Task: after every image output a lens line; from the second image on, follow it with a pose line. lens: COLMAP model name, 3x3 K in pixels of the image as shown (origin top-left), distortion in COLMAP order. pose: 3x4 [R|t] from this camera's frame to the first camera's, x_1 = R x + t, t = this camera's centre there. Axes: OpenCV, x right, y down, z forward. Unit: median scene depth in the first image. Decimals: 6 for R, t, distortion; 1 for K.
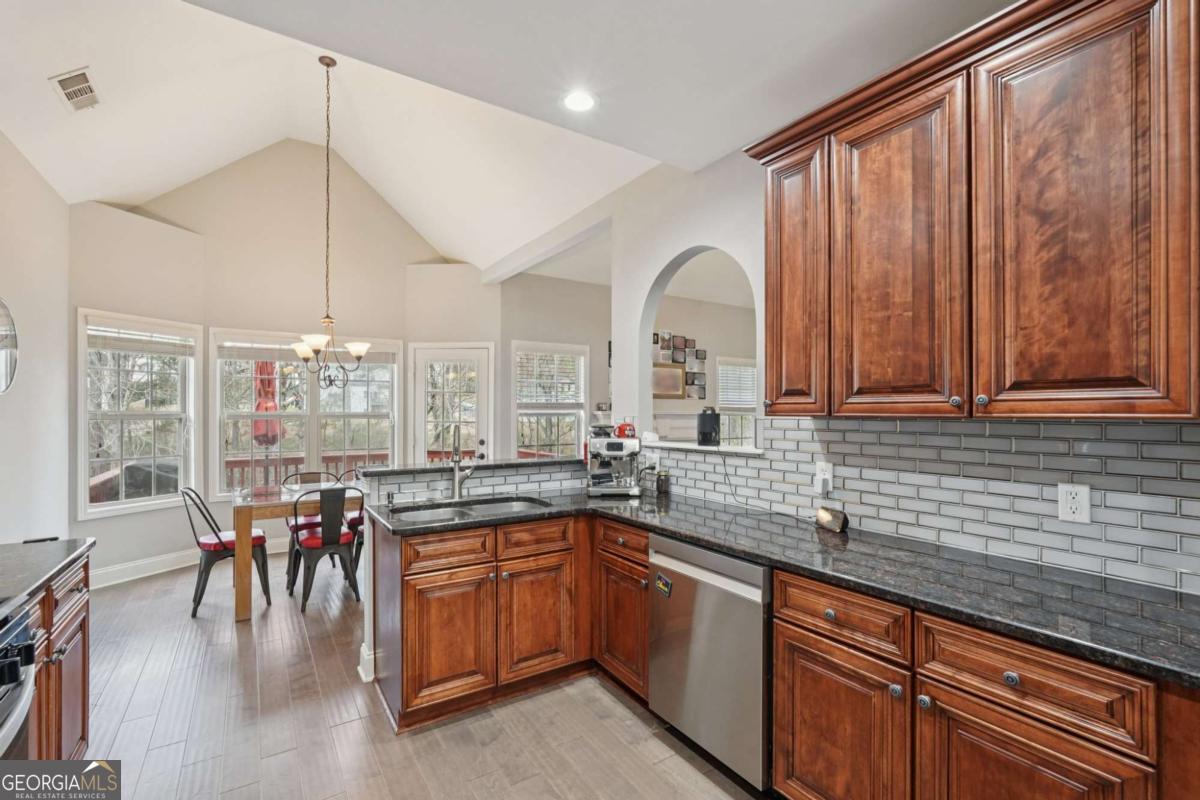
lens RADIAL K [[532.6, 0, 594.9], [0, 532.6, 405.1], [0, 0, 1]] dist [-0.012244, 0.006285]
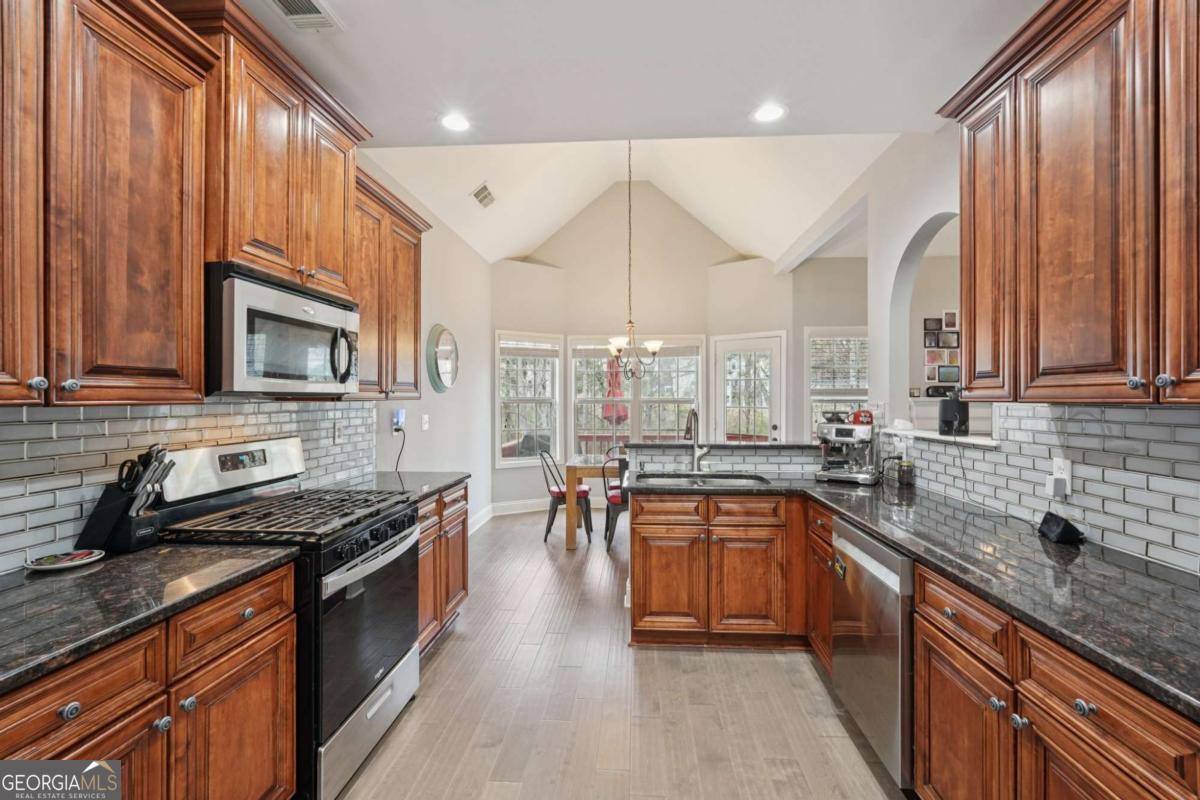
lens RADIAL K [[527.8, 0, 598.9], [0, 527.8, 392.0], [0, 0, 1]] dist [0.000037, 0.000614]
pose [[0.798959, -0.006541, -0.601350, 0.349461], [0.006656, 0.999976, -0.002035, 0.001666], [0.601349, -0.002376, 0.798983, -0.076547]]
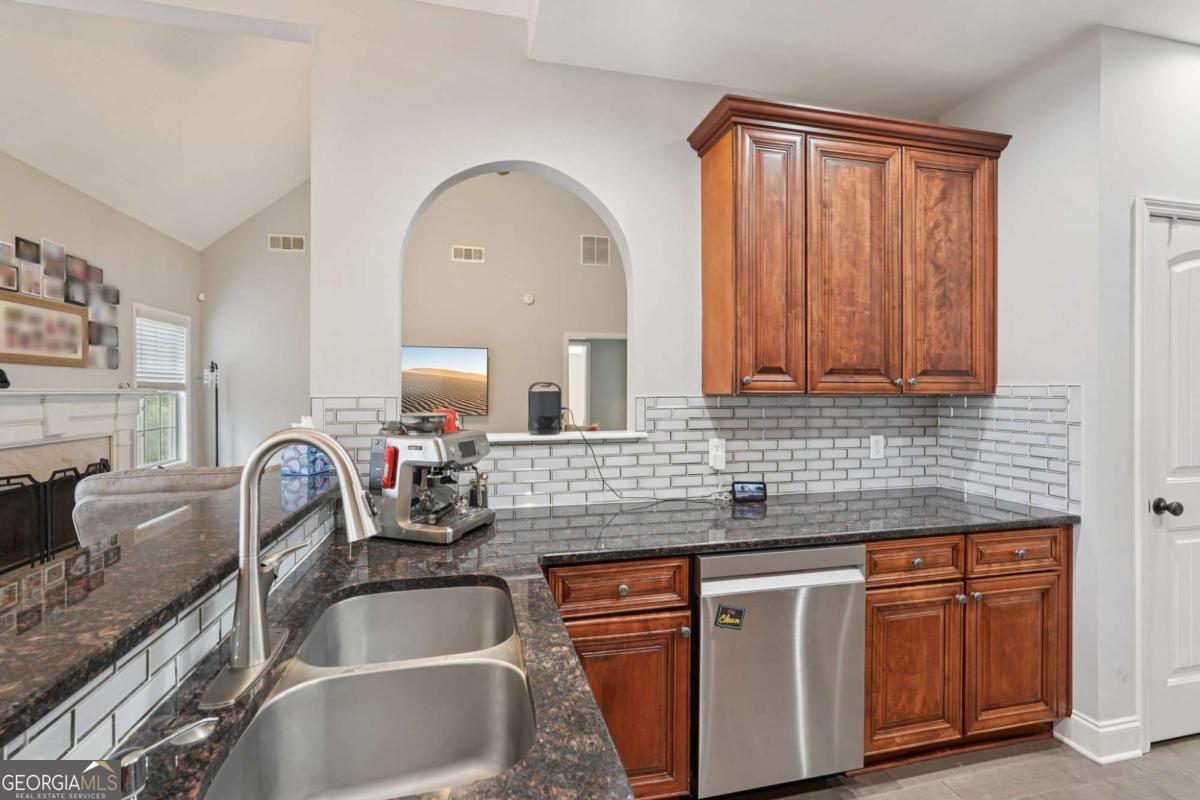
lens RADIAL K [[527.8, 0, 598.9], [0, 527.8, 392.0], [0, 0, 1]] dist [0.000037, 0.000614]
pose [[0.326420, -0.000867, 0.945224, -0.601923], [-0.013139, 0.999899, 0.005455, 0.014429], [-0.945133, -0.014200, 0.326376, 0.878576]]
